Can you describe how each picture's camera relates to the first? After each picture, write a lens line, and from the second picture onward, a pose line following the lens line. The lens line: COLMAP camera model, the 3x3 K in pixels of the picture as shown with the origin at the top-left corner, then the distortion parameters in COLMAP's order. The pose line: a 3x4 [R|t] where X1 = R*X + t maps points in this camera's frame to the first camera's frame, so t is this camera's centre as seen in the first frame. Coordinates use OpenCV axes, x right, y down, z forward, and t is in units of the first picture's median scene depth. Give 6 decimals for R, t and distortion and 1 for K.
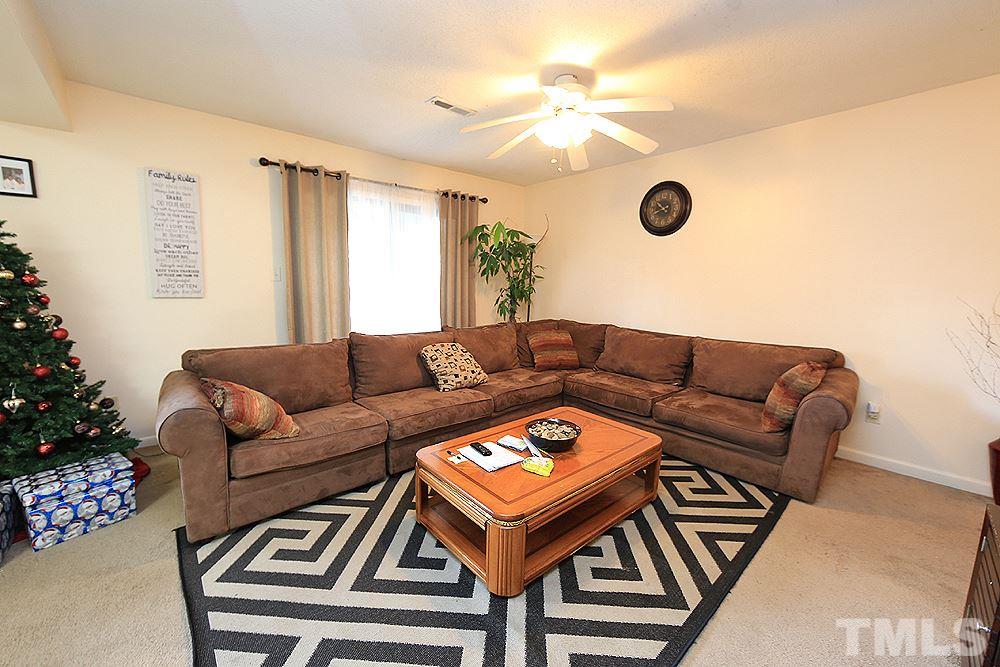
lens RADIAL K [[396.3, 0, 493.9], [0, 396.3, 330.7], [0, 0, 1]] dist [-0.007568, 0.001239]
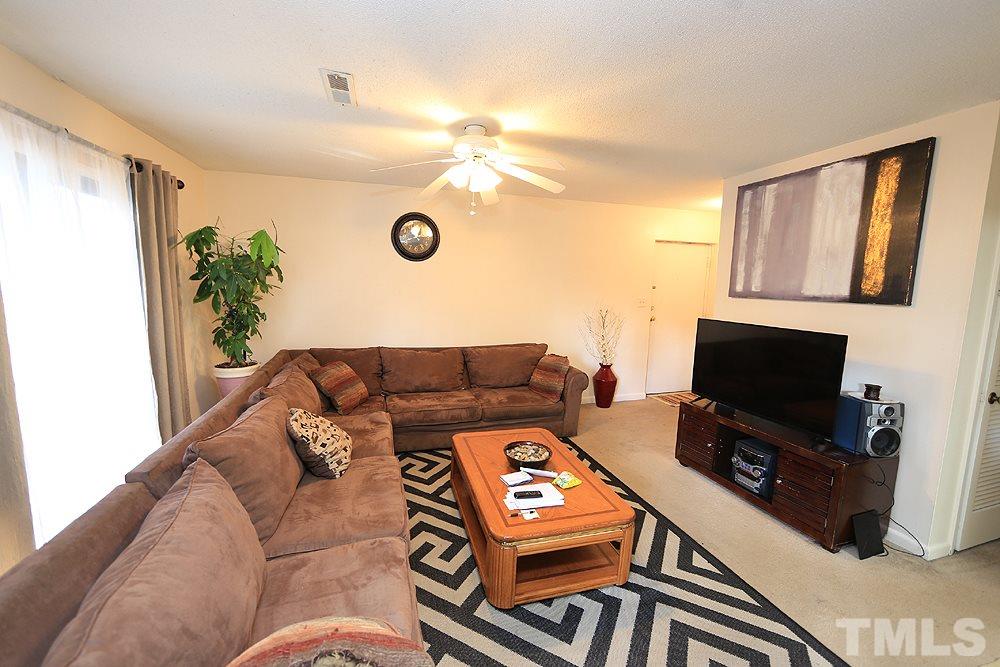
lens RADIAL K [[396.3, 0, 494.8], [0, 396.3, 332.6], [0, 0, 1]] dist [-0.007568, 0.001239]
pose [[0.416416, -0.120538, 0.901148, -0.664175], [0.100438, 0.991205, 0.086172, -0.149866], [-0.903610, 0.054626, 0.424860, 0.440785]]
